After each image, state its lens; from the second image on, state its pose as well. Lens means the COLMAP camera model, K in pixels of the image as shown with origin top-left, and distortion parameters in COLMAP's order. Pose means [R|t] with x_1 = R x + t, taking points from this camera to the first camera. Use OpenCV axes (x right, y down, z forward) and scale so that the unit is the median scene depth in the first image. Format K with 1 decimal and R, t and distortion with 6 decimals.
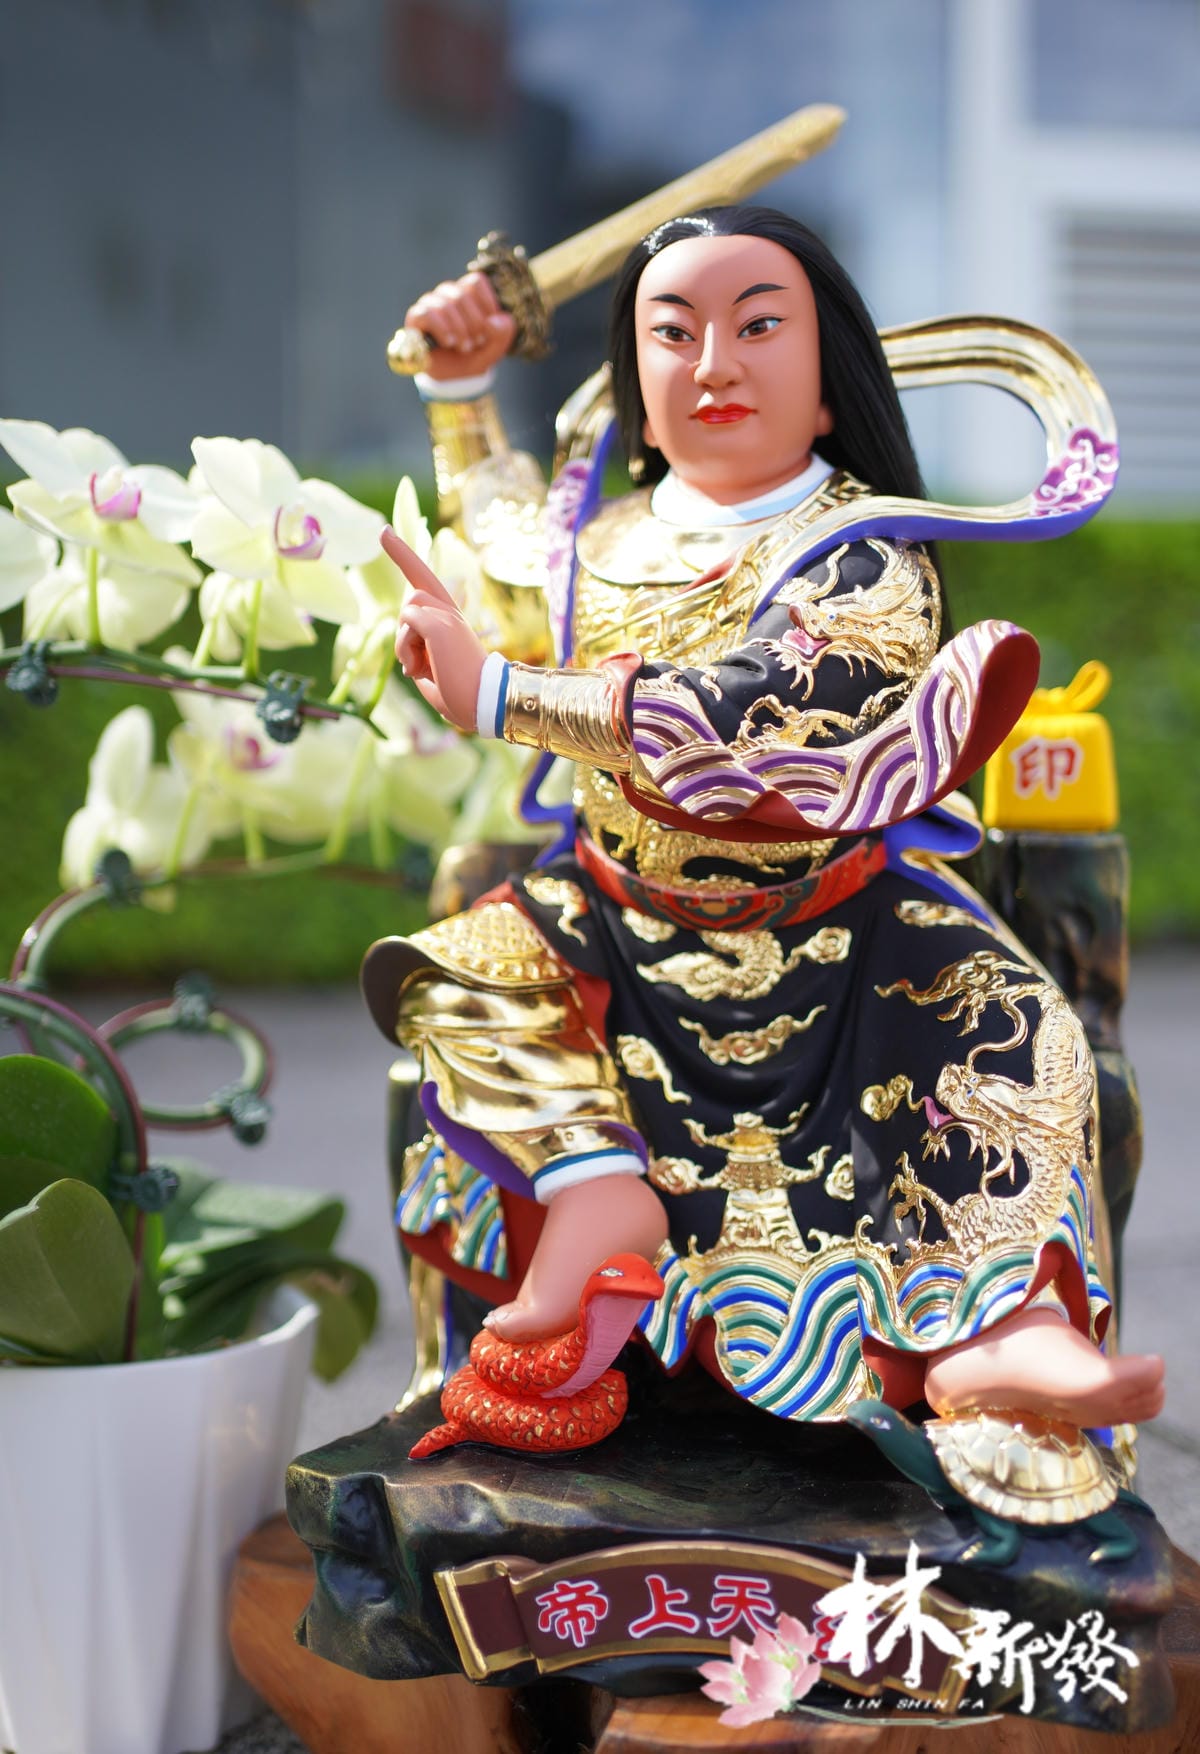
lens RADIAL K [[2063.1, 0, 643.8], [0, 2063.1, 880.3], [0, 0, 1]] dist [-0.006031, 0.000000]
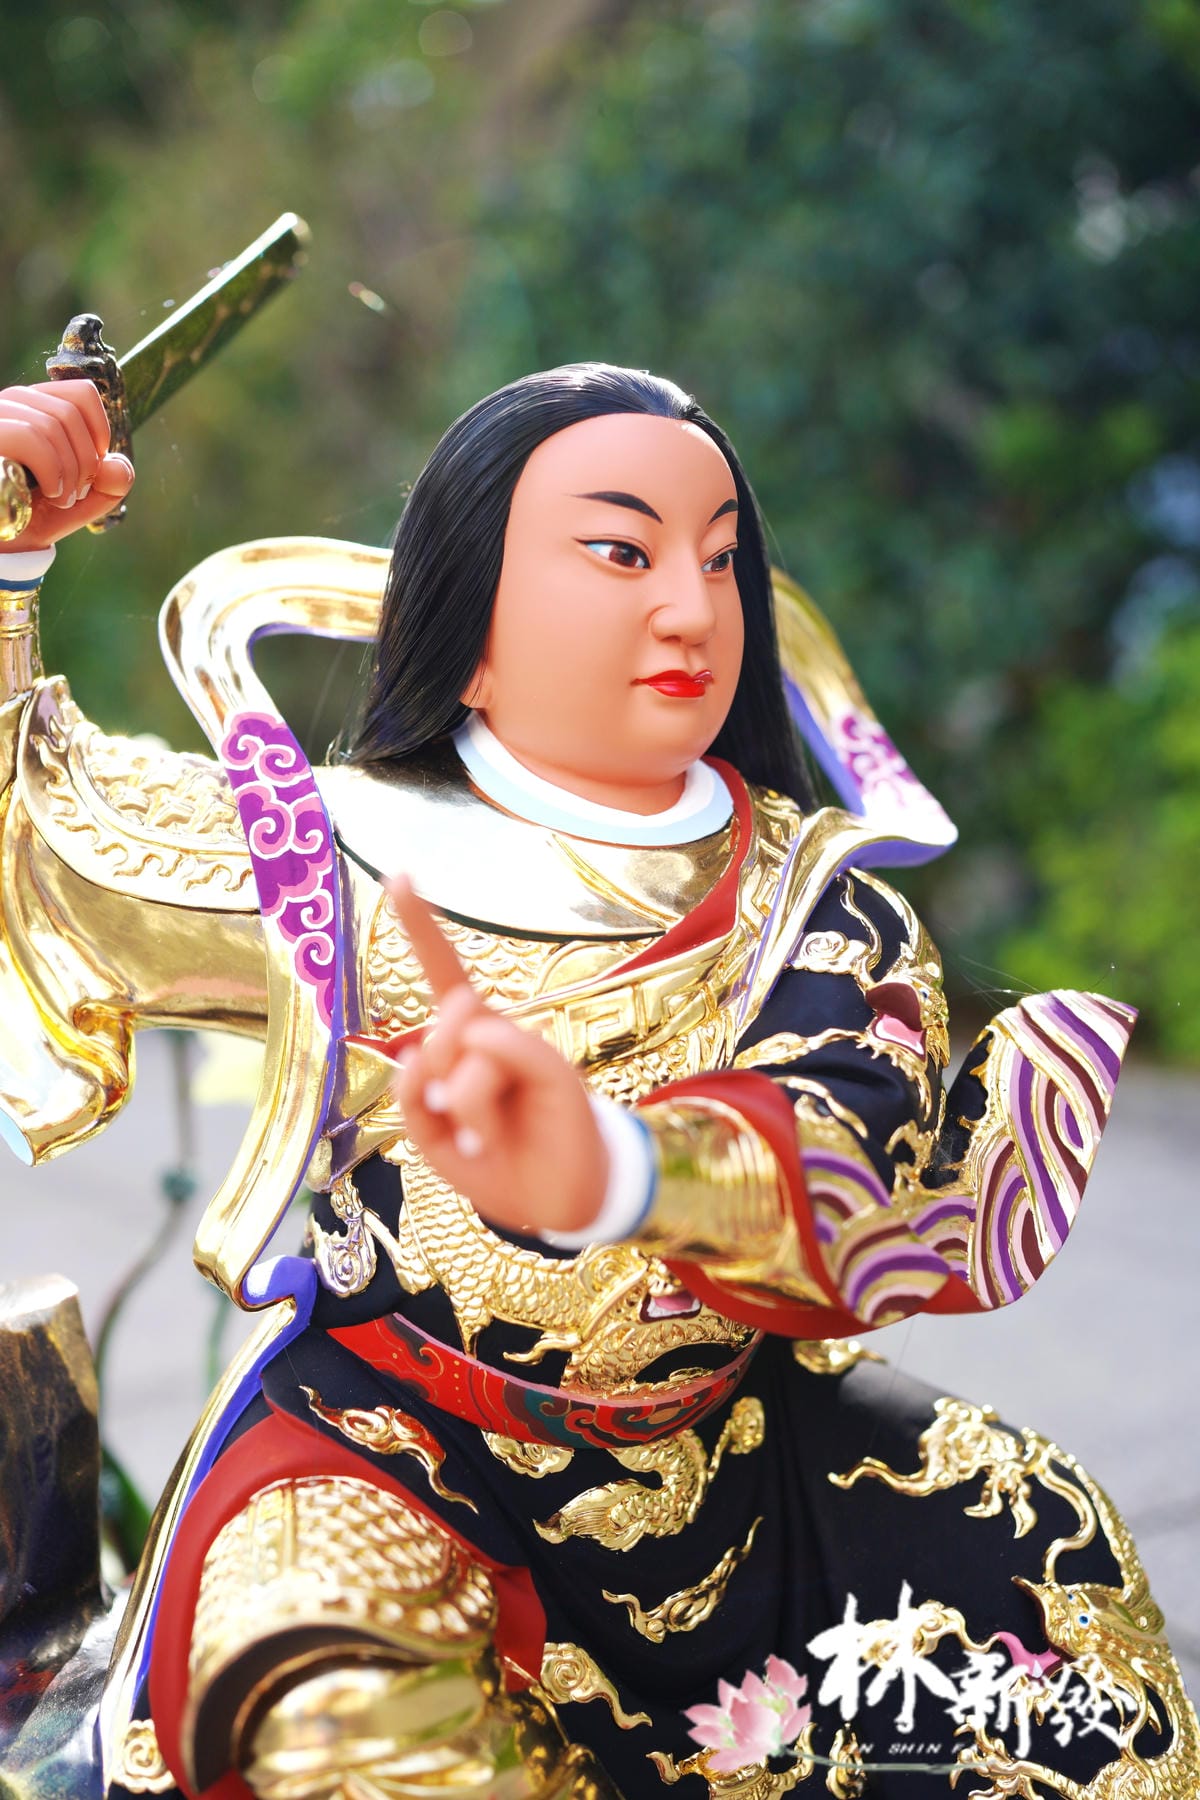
lens RADIAL K [[1830.3, 0, 578.8], [0, 1830.3, 907.6], [0, 0, 1]] dist [0.020871, 0.000000]
pose [[0.688195, -0.028941, 0.724949, -0.427664], [0.053282, 0.998522, -0.010718, -0.152265], [-0.723567, 0.046003, 0.688719, 0.633941]]
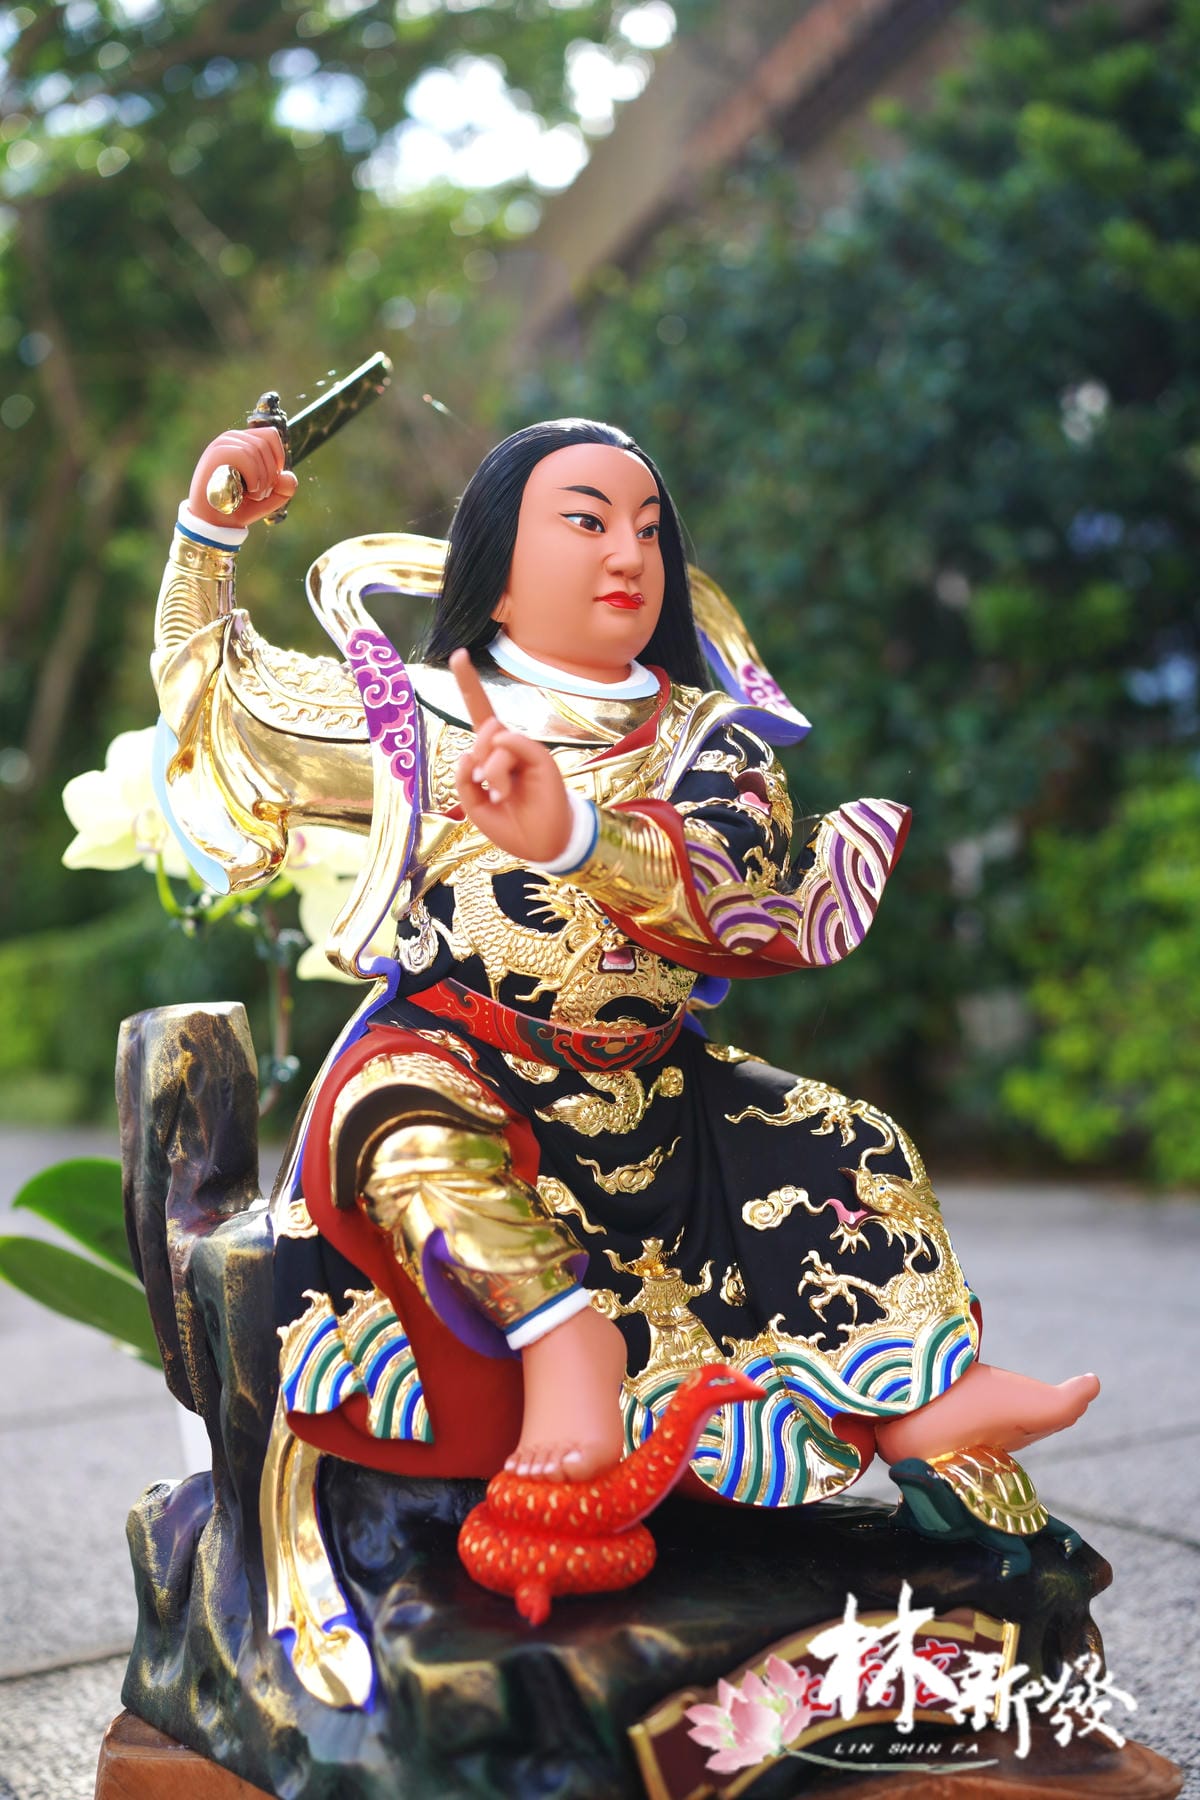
lens RADIAL K [[1830.3, 0, 579.9], [0, 1830.3, 912.9], [0, 0, 1]] dist [0.020871, 0.000000]
pose [[0.699408, 0.046447, 0.713212, -0.693309], [0.051600, 0.992001, -0.115205, 0.055254], [-0.712857, 0.117377, 0.691417, 0.361545]]
